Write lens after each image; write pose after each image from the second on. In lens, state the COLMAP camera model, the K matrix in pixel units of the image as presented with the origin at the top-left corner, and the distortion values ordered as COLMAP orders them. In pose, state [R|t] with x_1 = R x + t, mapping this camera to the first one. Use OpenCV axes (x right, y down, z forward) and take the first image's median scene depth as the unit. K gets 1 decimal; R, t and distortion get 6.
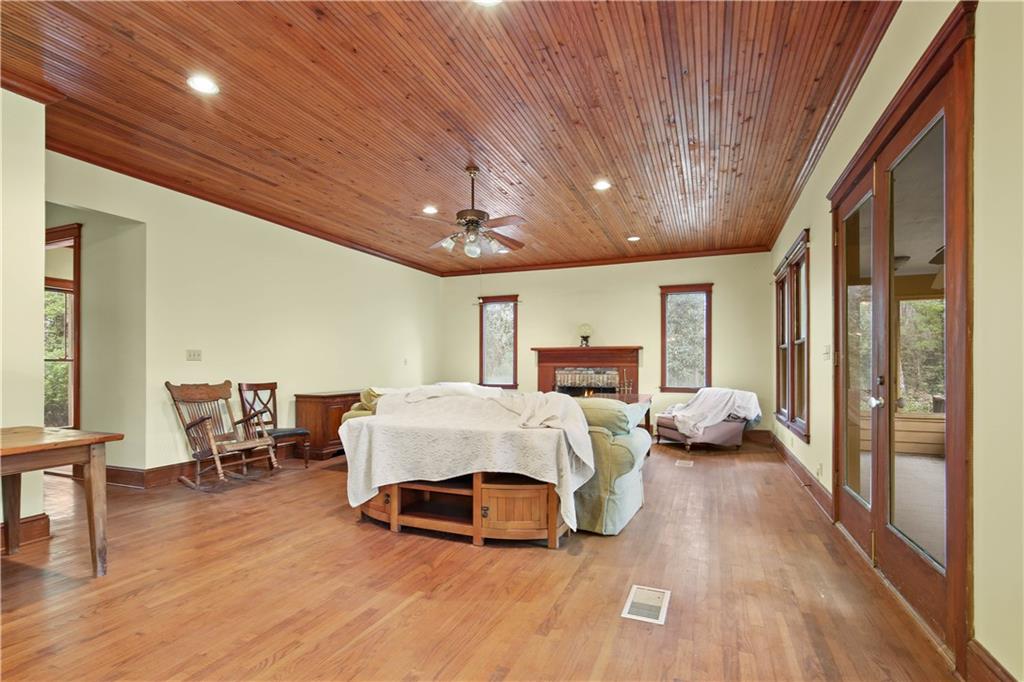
lens RADIAL K [[472.6, 0, 512.3], [0, 472.6, 367.5], [0, 0, 1]] dist [-0.009066, 0.001973]
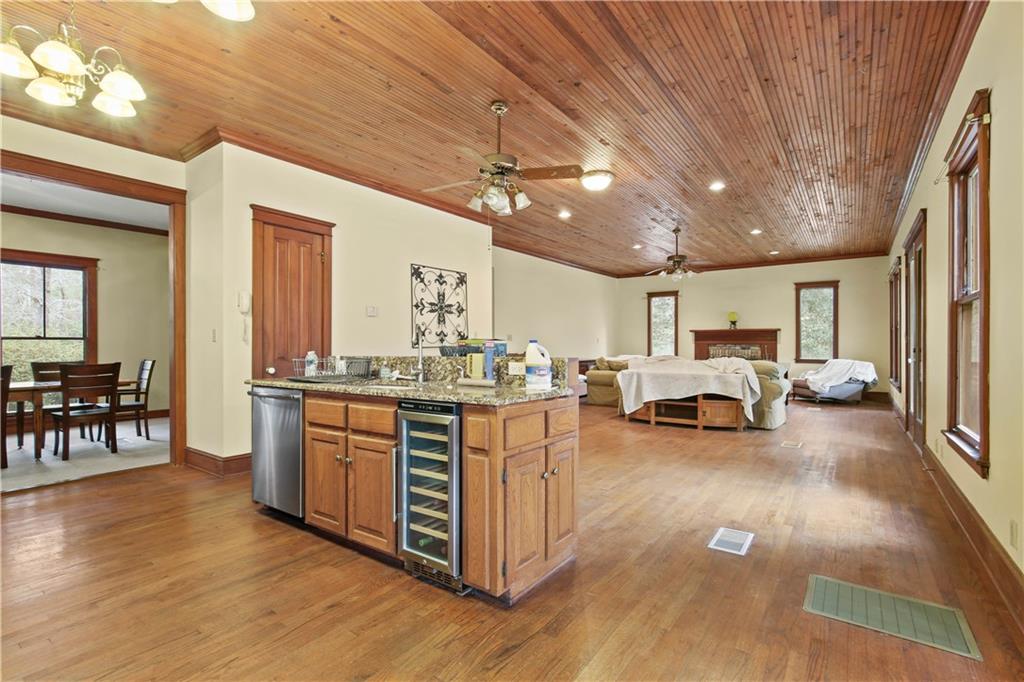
lens RADIAL K [[472.6, 0, 511.2], [0, 472.6, 341.1], [0, 0, 1]] dist [-0.009066, 0.001973]
pose [[0.972559, -0.000850, -0.232655, -0.188836], [-0.000791, 0.999975, -0.006961, 0.000570], [0.232656, 0.006954, 0.972534, -0.578153]]
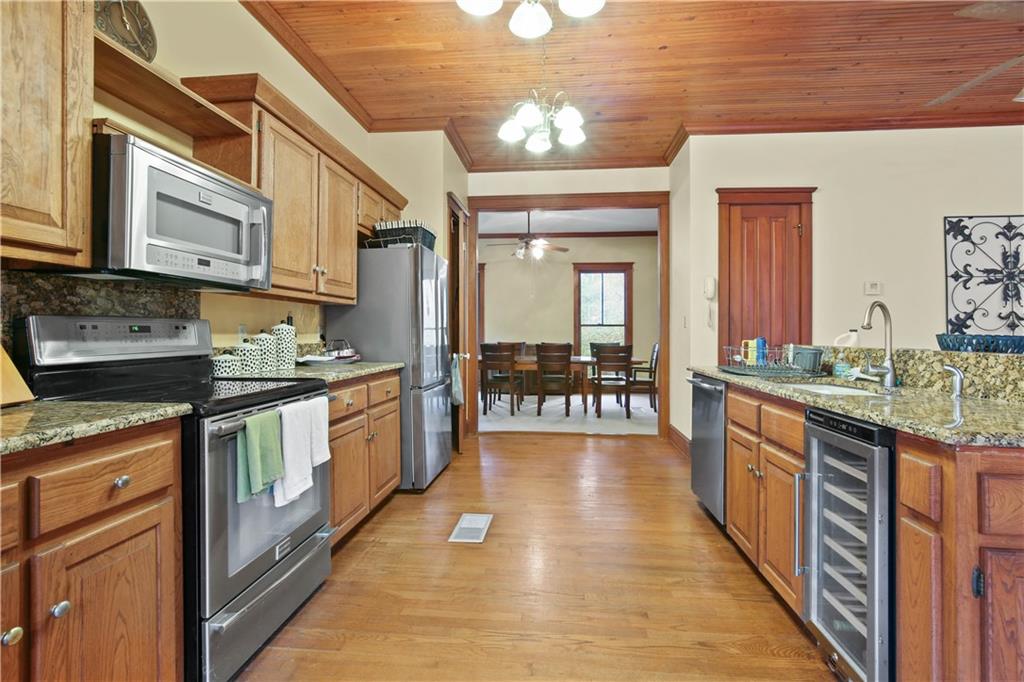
lens RADIAL K [[472.6, 0, 517.4], [0, 472.6, 321.3], [0, 0, 1]] dist [-0.009066, 0.001973]
pose [[0.298049, -0.014263, -0.954444, -0.151670], [-0.006963, 0.999829, -0.017116, 0.001260], [0.954525, 0.011747, 0.297899, -0.459290]]
